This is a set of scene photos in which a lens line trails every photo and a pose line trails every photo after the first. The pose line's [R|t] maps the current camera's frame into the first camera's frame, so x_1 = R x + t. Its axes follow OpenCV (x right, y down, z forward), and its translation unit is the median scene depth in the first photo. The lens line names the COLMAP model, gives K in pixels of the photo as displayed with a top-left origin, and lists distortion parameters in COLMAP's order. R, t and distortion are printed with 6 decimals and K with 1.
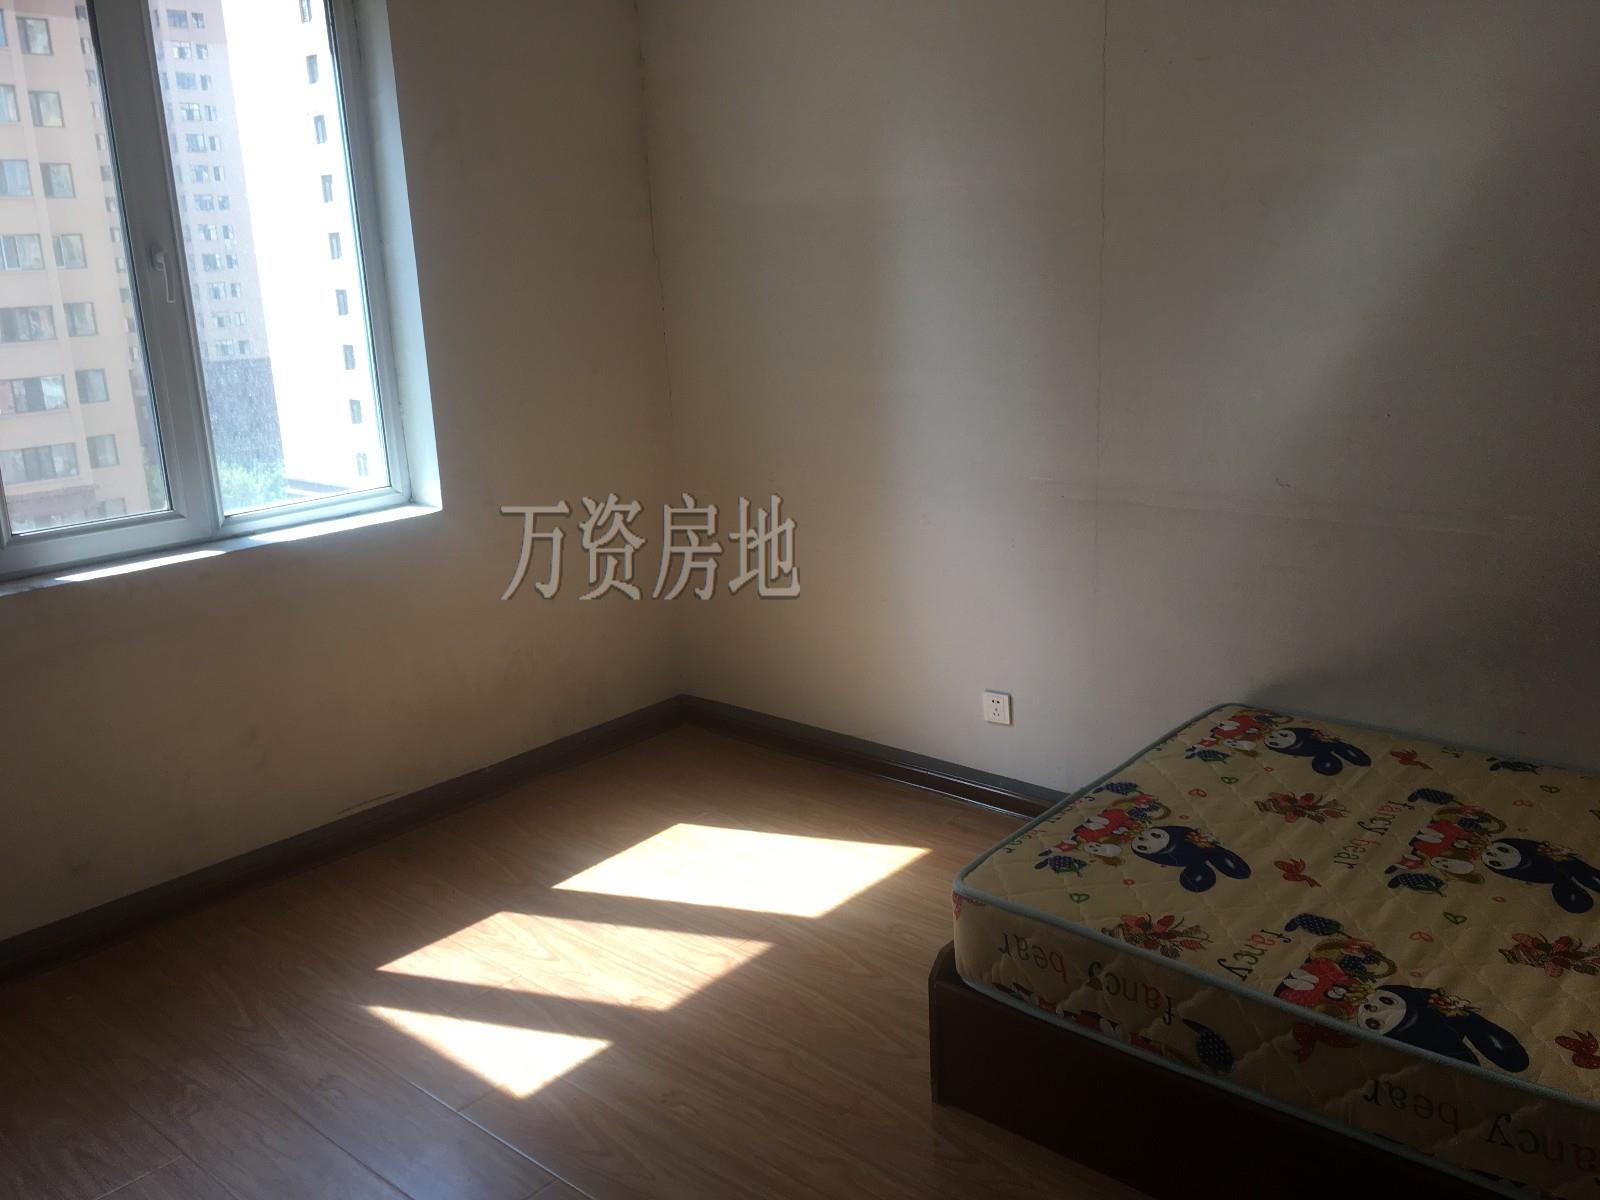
lens RADIAL K [[1321.8, 0, 789.6], [0, 1321.8, 609.6], [0, 0, 1]] dist [-0.008847, -0.036167]
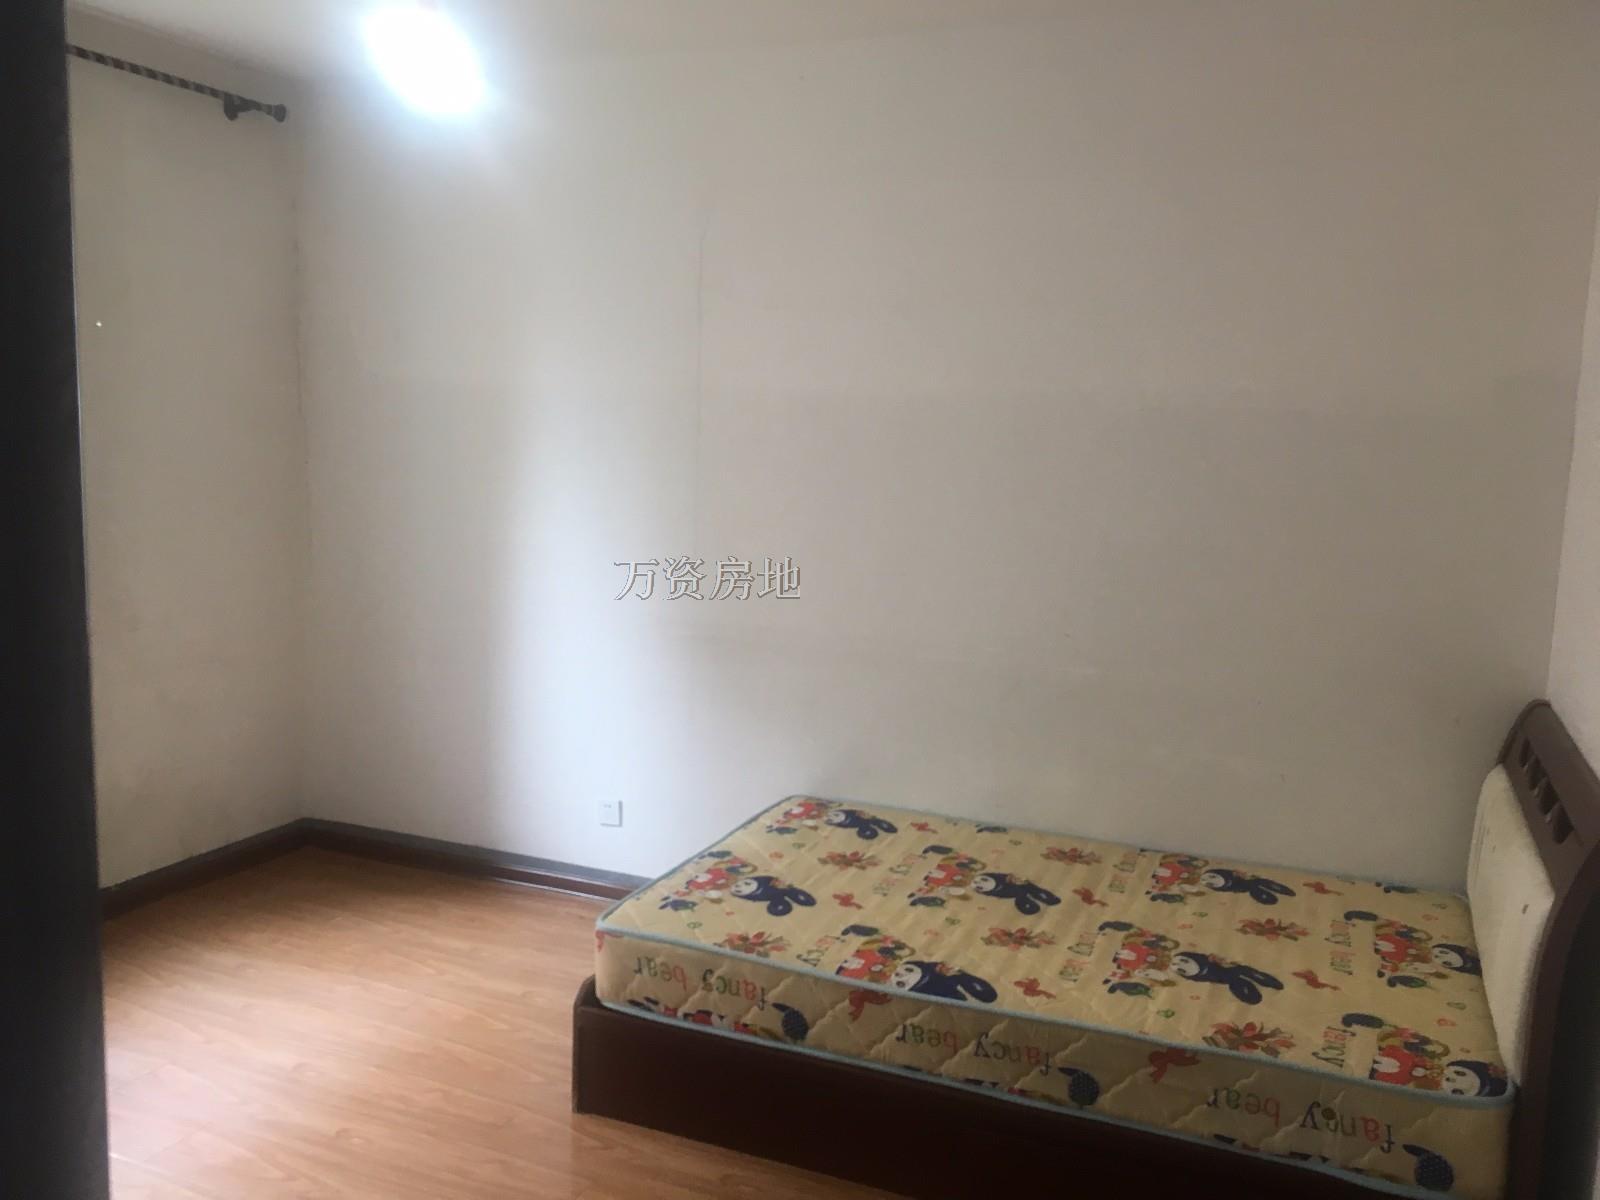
lens RADIAL K [[1321.8, 0, 802.7], [0, 1321.8, 599.0], [0, 0, 1]] dist [-0.008847, -0.036167]
pose [[0.941941, 0.040600, 0.333314, -0.132459], [0.006121, 0.990422, -0.137936, 0.077894], [-0.335722, 0.131968, 0.932671, -0.311496]]
